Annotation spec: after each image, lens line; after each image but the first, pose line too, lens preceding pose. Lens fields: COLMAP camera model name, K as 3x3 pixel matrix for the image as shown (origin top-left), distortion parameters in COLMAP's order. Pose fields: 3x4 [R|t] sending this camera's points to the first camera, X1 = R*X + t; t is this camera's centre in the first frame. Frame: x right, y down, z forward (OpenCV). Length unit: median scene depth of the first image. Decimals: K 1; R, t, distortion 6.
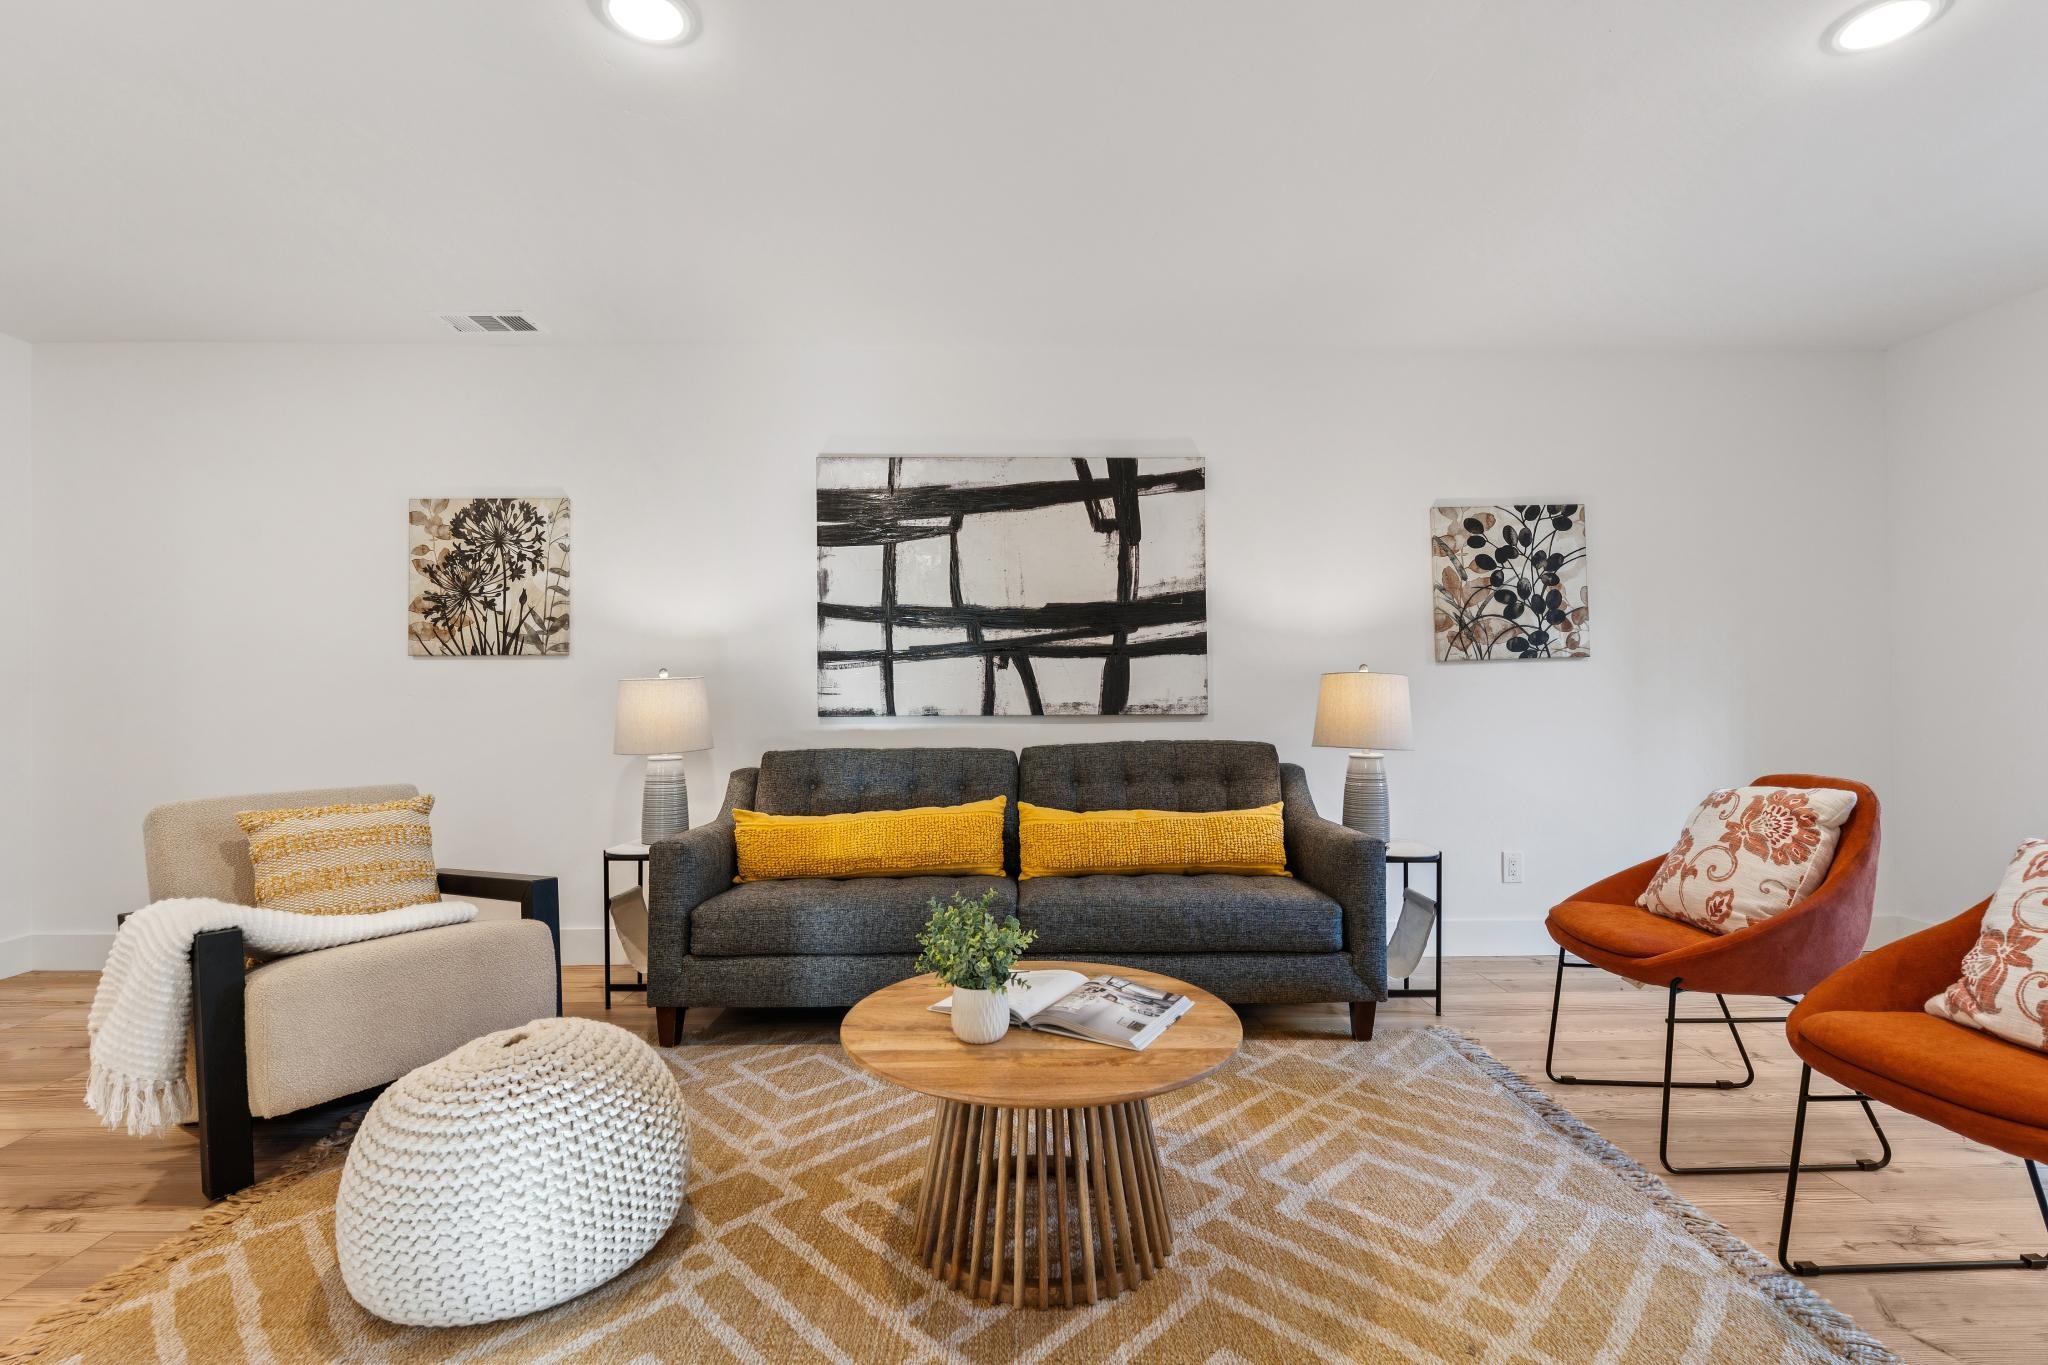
lens RADIAL K [[946.9, 0, 1024.5], [0, 946.9, 685.5], [0, 0, 1]] dist [-0.001926, 0.000352]
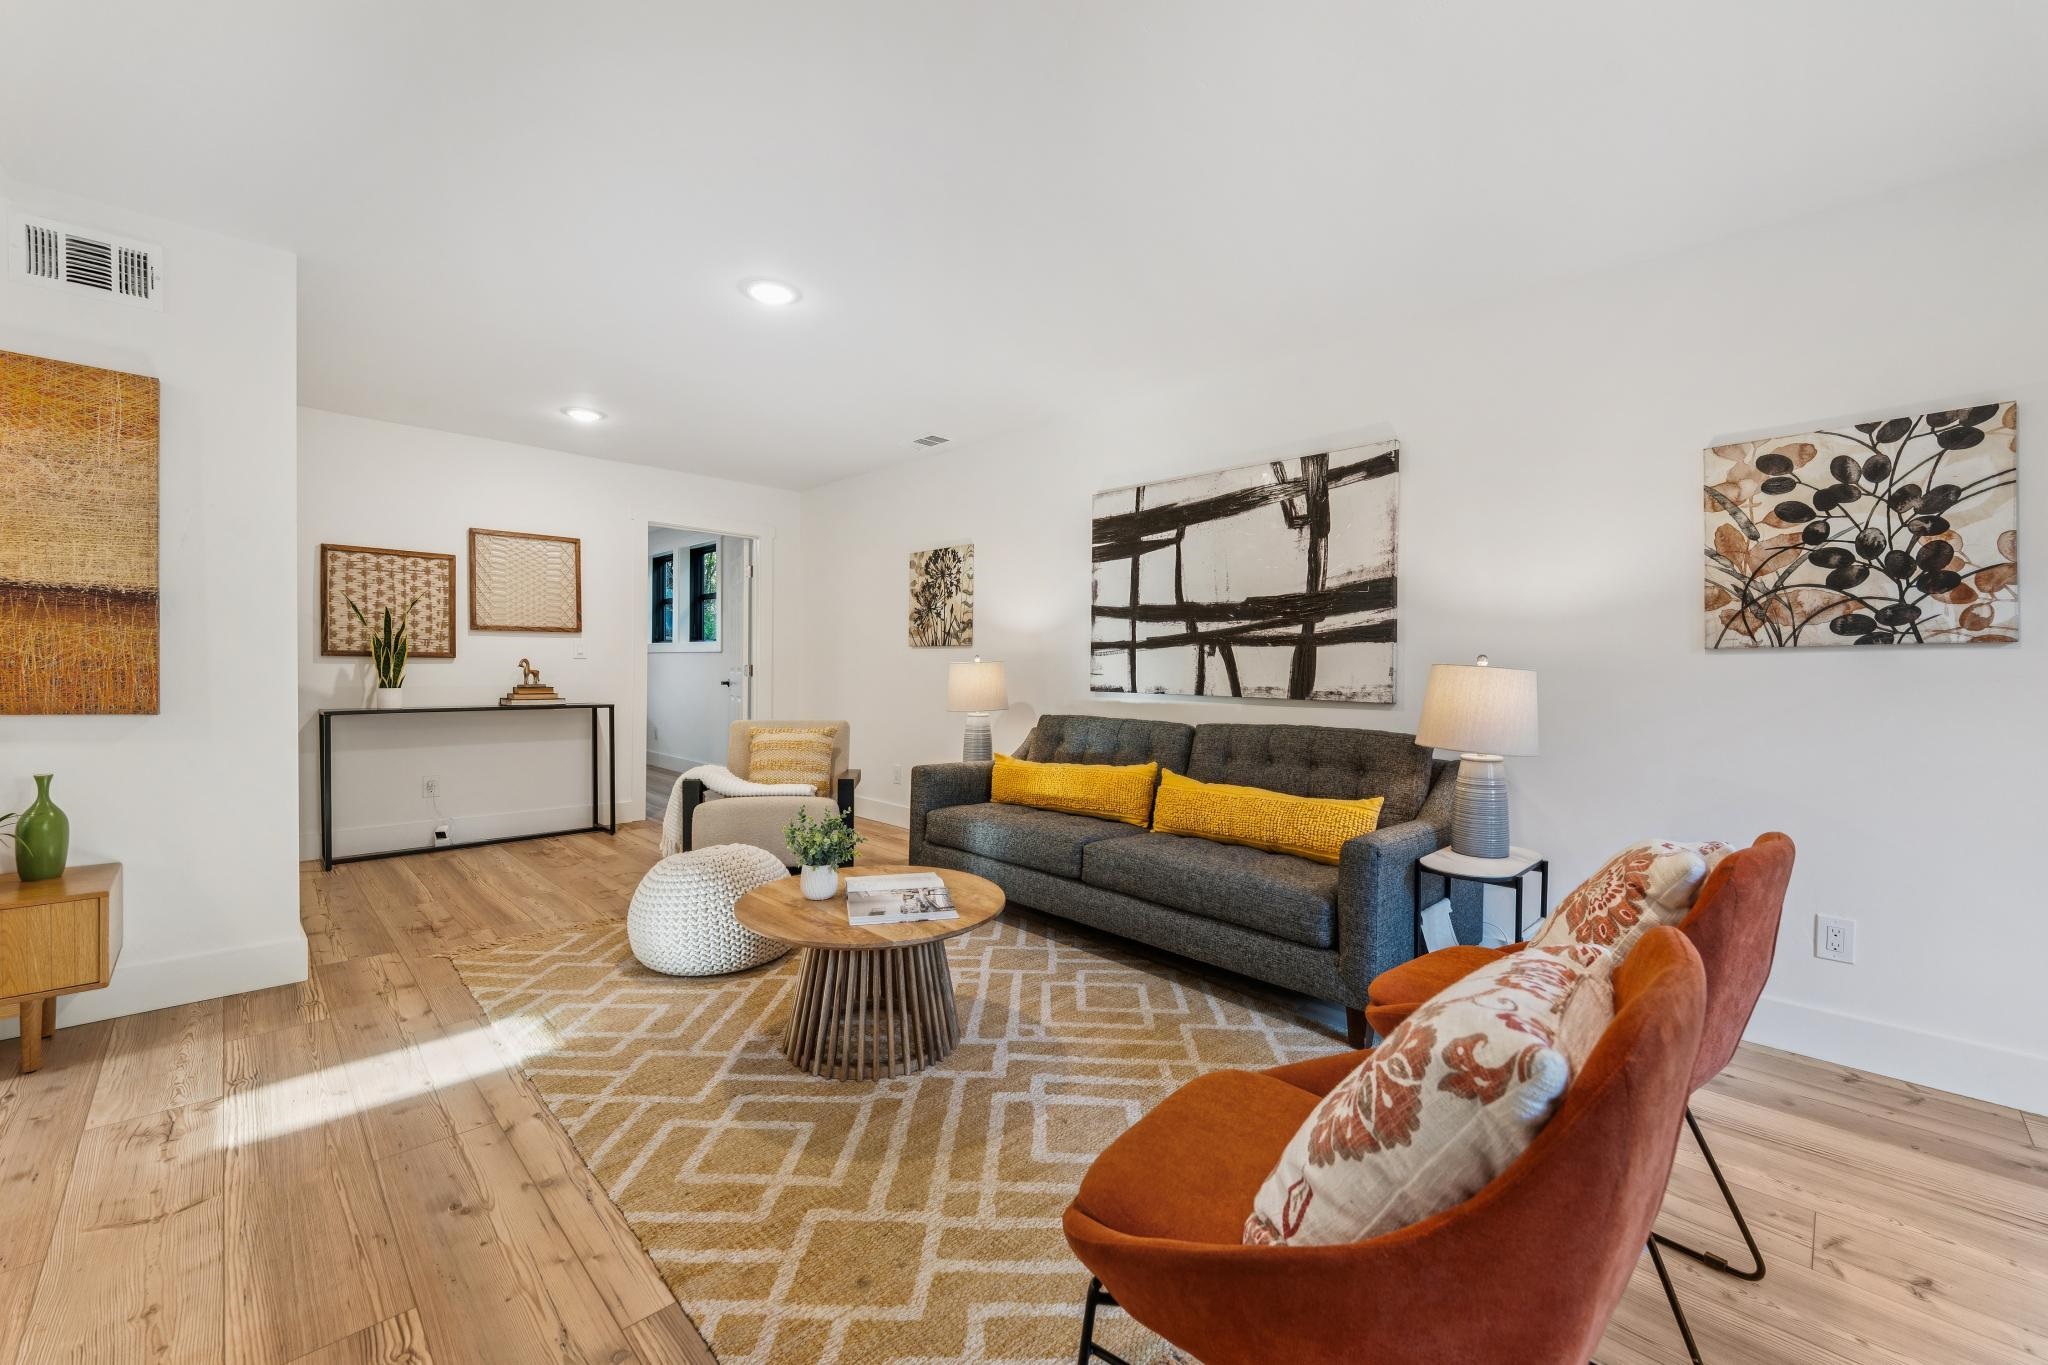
lens RADIAL K [[808.7, 0, 1020.6], [0, 808.7, 676.5], [0, 0, 1]] dist [-0.001512, 0.000379]
pose [[0.688416, 0.024016, -0.724918, 0.537430], [-0.007245, 0.999629, 0.026237, -0.016666], [0.725280, -0.012810, 0.688335, 0.145848]]
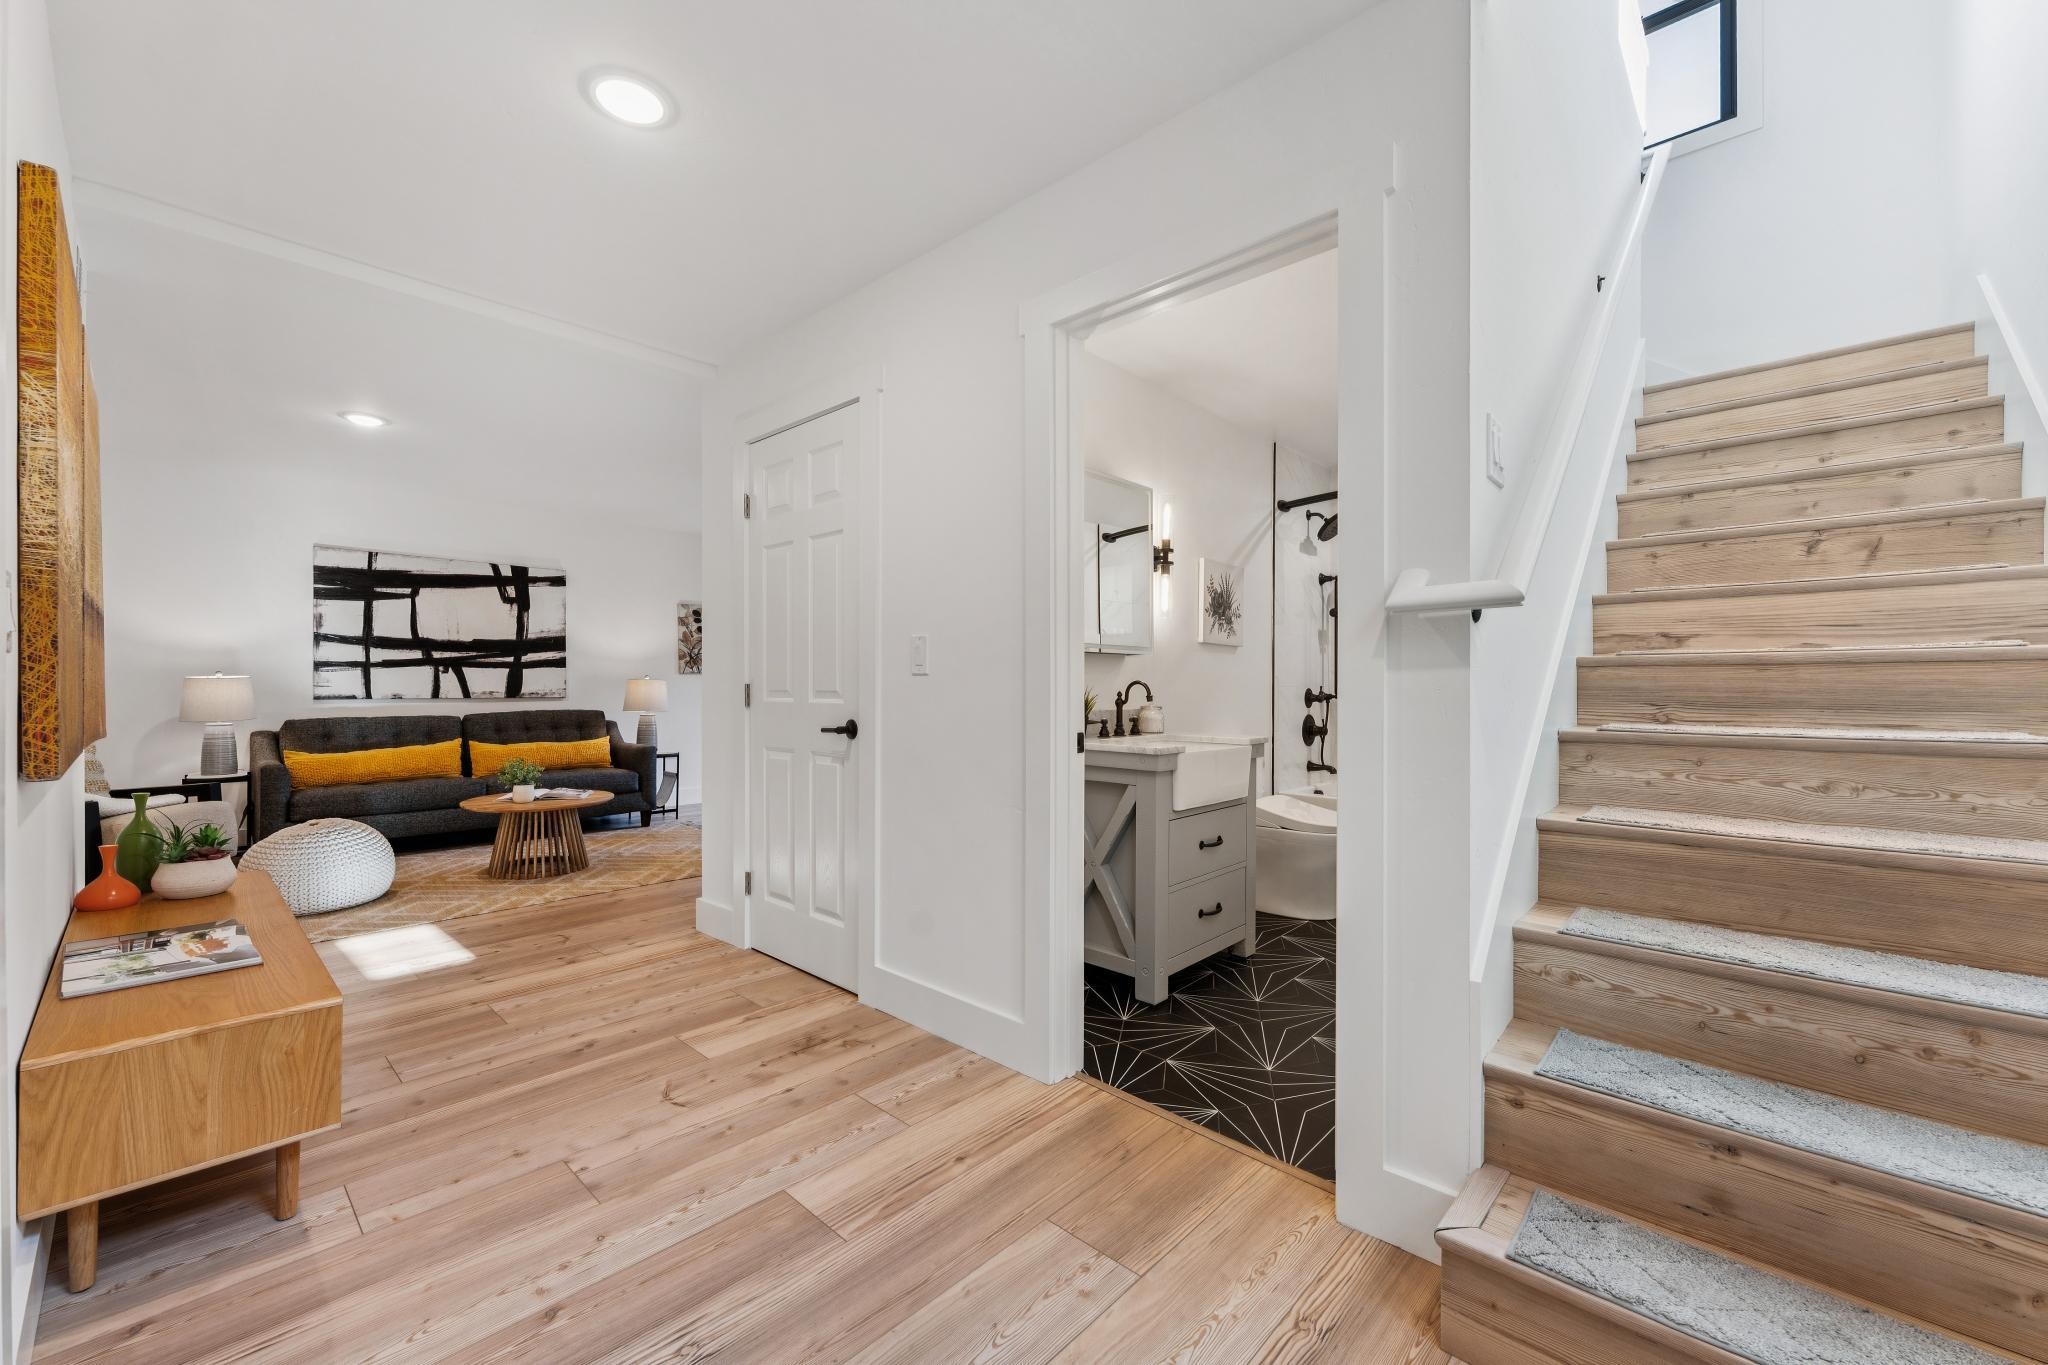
lens RADIAL K [[808.7, 0, 1022.7], [0, 808.7, 682.3], [0, 0, 1]] dist [-0.001512, 0.000379]
pose [[0.696369, 0.009161, 0.717626, -0.371789], [-0.014231, 0.999898, 0.001045, -0.017607], [-0.717543, -0.010940, 0.696428, -0.916468]]
